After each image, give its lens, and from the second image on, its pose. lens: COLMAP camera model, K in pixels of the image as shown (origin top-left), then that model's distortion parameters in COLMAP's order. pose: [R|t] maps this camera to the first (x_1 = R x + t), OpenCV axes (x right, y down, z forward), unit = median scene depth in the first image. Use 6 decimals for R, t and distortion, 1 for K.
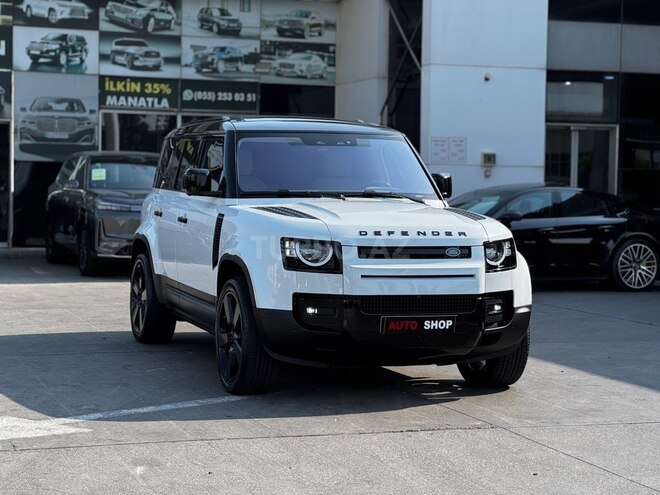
lens RADIAL K [[1450.4, 0, 341.5], [0, 1450.4, 246.6], [0, 0, 1]] dist [0.058410, 1.221603]
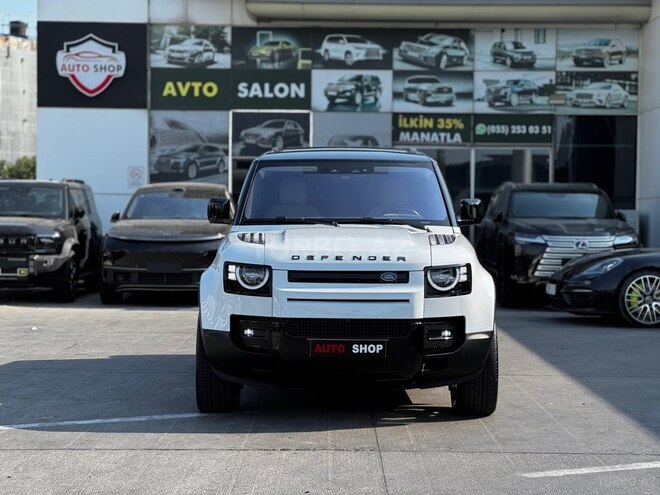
lens RADIAL K [[1460.2, 0, 330.0], [0, 1460.2, 247.5], [0, 0, 1]] dist [-0.070737, 3.662546]
pose [[0.943665, -0.000609, -0.330901, 0.134226], [-0.007766, 0.999682, -0.023988, 0.002906], [0.330810, 0.025206, 0.943361, 0.012917]]
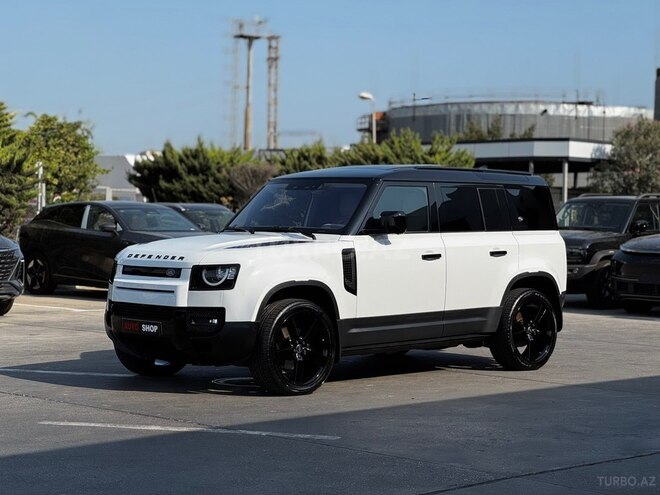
lens RADIAL K [[1460.2, 0, 330.0], [0, 1460.2, 247.5], [0, 0, 1]] dist [-0.070737, 3.662546]
pose [[0.428811, 0.010809, -0.903330, 0.459654], [-0.049887, 0.998686, -0.011732, -0.003505], [0.902016, 0.050095, 0.428787, 0.210420]]
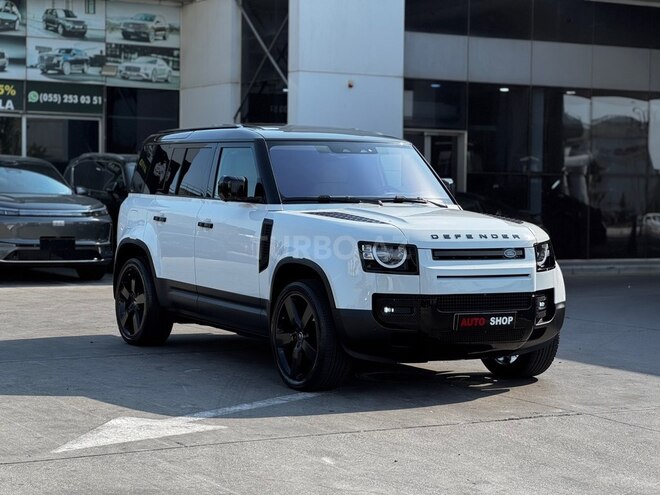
lens RADIAL K [[1450.4, 0, 341.5], [0, 1450.4, 246.6], [0, 0, 1]] dist [0.058410, 1.221603]
pose [[0.982170, -0.009110, 0.187775, -0.089810], [0.009258, 0.999957, 0.000091, -0.000917], [-0.187767, 0.001649, 0.982212, -0.012951]]
